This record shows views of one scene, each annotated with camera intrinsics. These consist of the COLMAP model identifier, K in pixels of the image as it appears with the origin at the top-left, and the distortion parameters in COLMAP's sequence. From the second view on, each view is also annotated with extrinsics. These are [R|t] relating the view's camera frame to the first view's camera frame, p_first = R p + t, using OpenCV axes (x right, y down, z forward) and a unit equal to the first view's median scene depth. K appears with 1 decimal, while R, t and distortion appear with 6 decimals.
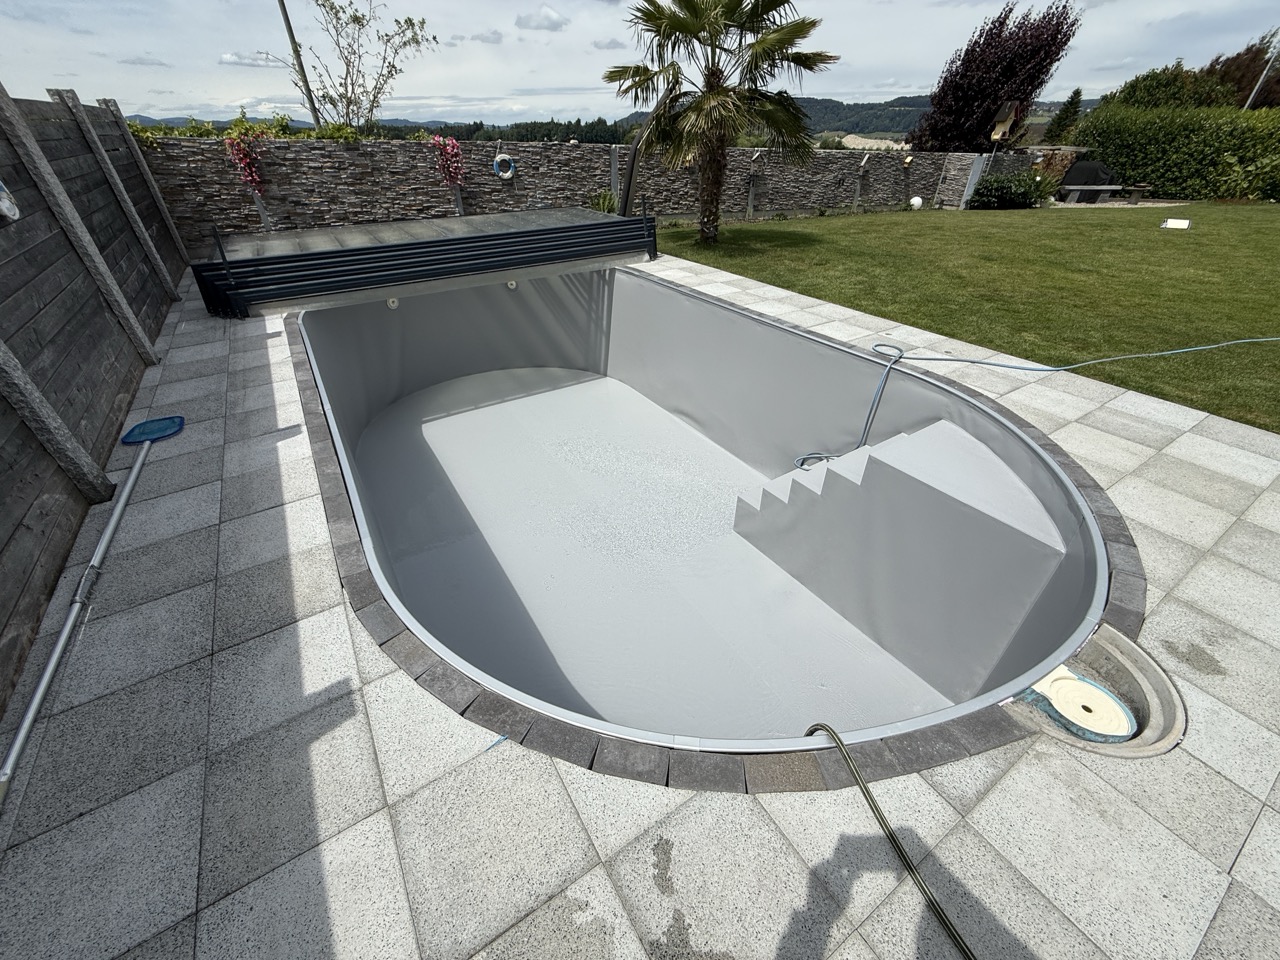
lens RADIAL K [[513.0, 0, 640.0], [0, 513.0, 480.0], [0, 0, 1]] dist [-0.000098, -0.000430]
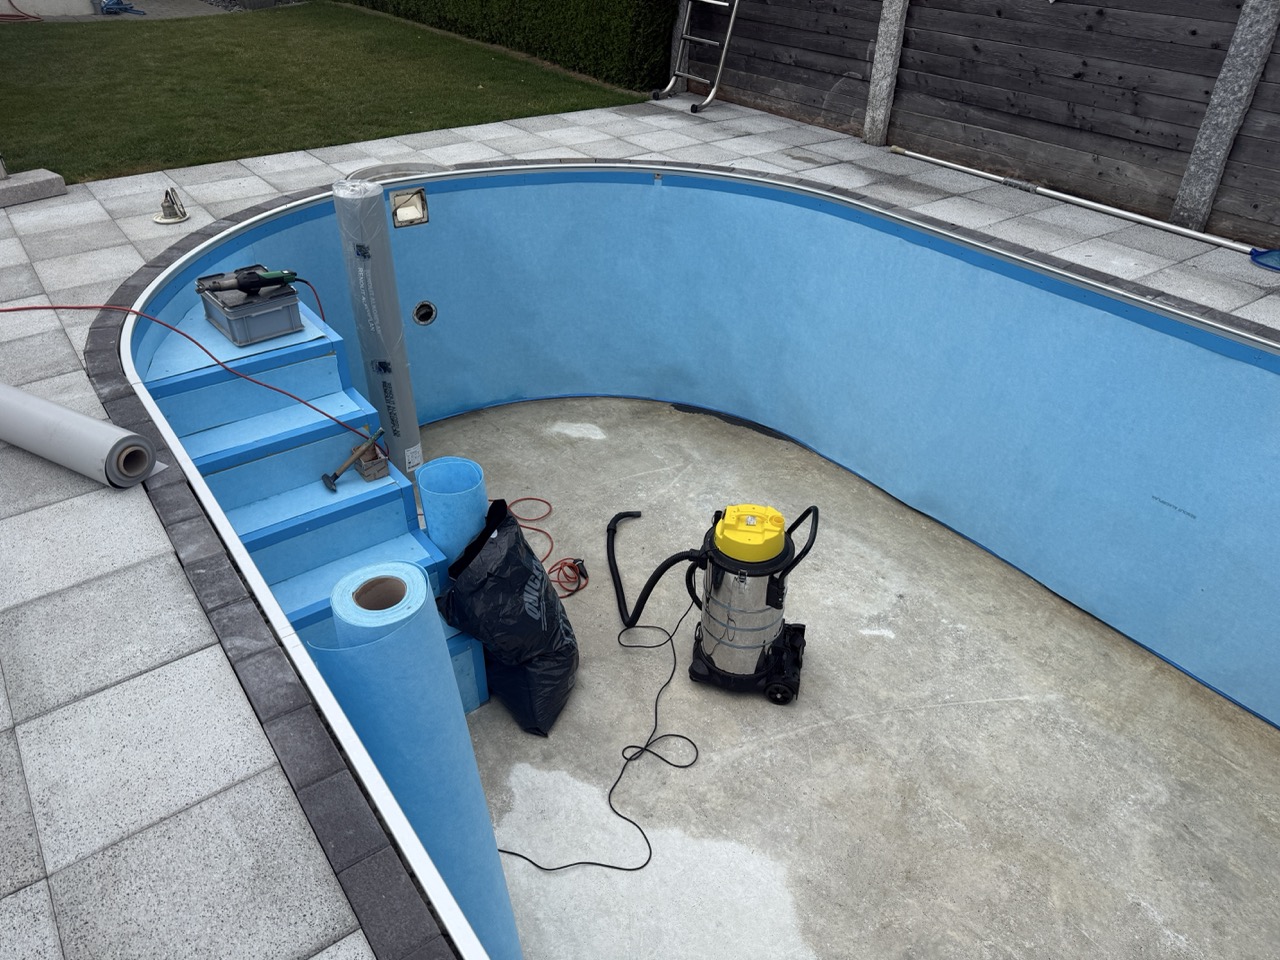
lens RADIAL K [[910.7, 0, 635.7], [0, 910.7, 488.9], [0, 0, 1]] dist [-0.003640, -0.004170]
pose [[-0.998441, 0.029270, -0.047532, 0.085170], [-0.033834, 0.359957, 0.932355, -0.848157], [0.044399, 0.932509, -0.358406, 1.228953]]
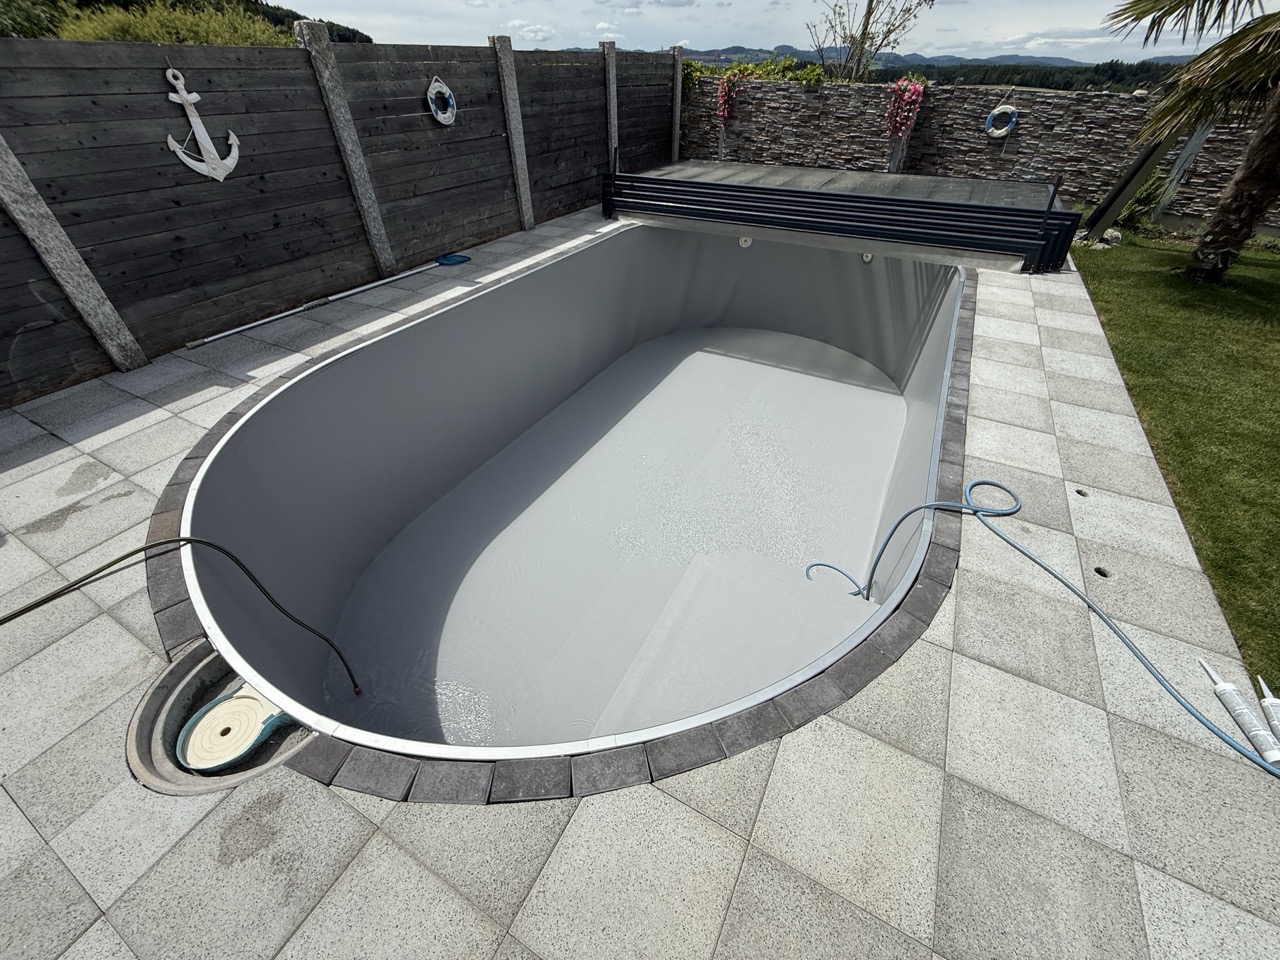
lens RADIAL K [[511.5, 0, 634.2], [0, 511.5, 479.1], [0, 0, 1]] dist [-0.000561, -0.000393]
pose [[0.477845, 0.553047, -0.682498, 0.628871], [-0.498195, 0.810523, 0.307983, -0.233069], [0.723510, 0.192849, 0.662830, 0.322177]]
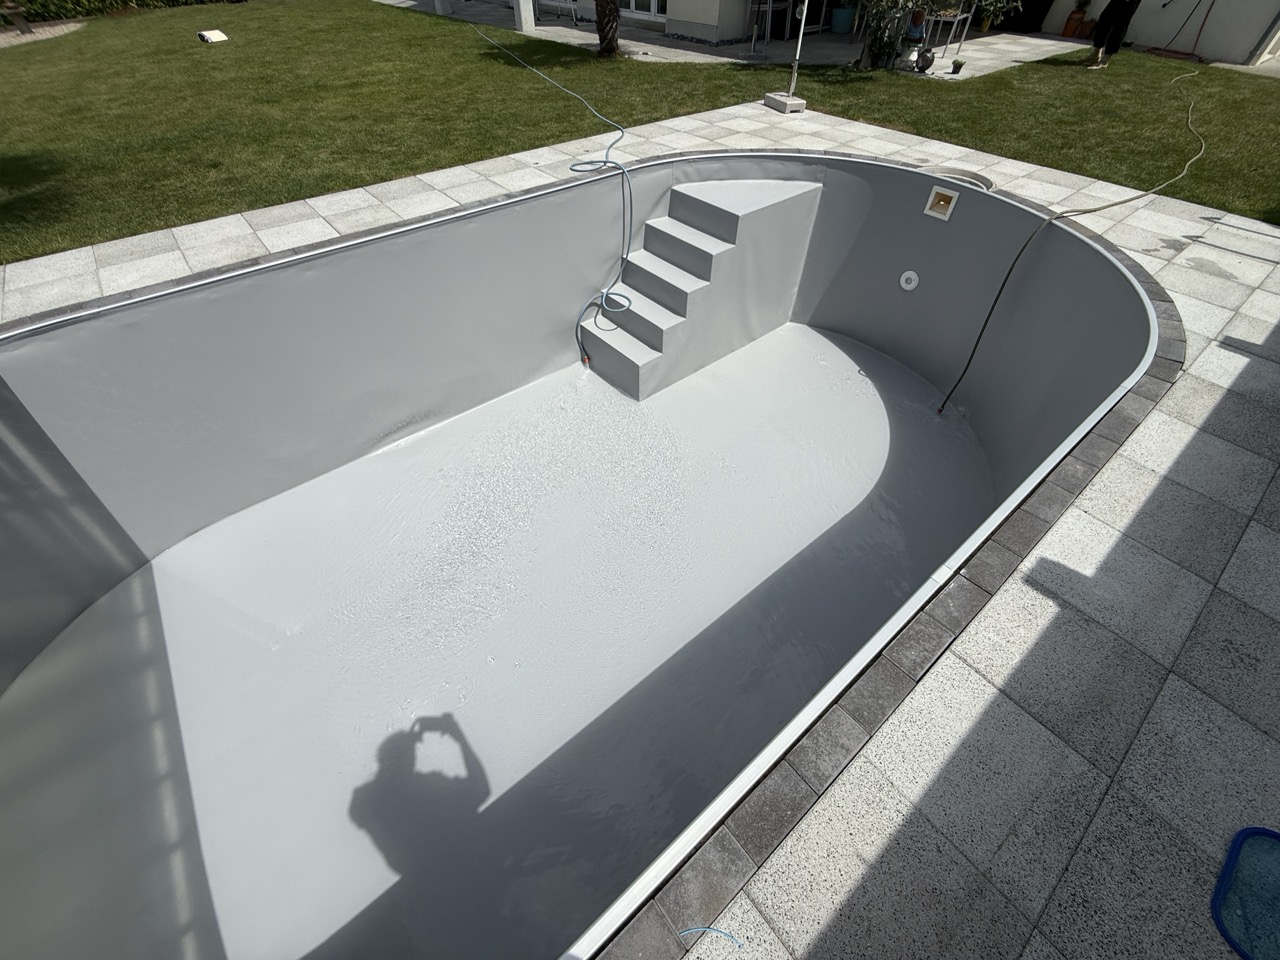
lens RADIAL K [[511.5, 0, 634.2], [0, 511.5, 479.1], [0, 0, 1]] dist [-0.000561, -0.000393]
pose [[-0.110029, -0.730013, 0.674518, -0.643564], [0.561933, 0.514080, 0.648038, -0.511409], [-0.819832, 0.450337, 0.353655, 0.789634]]
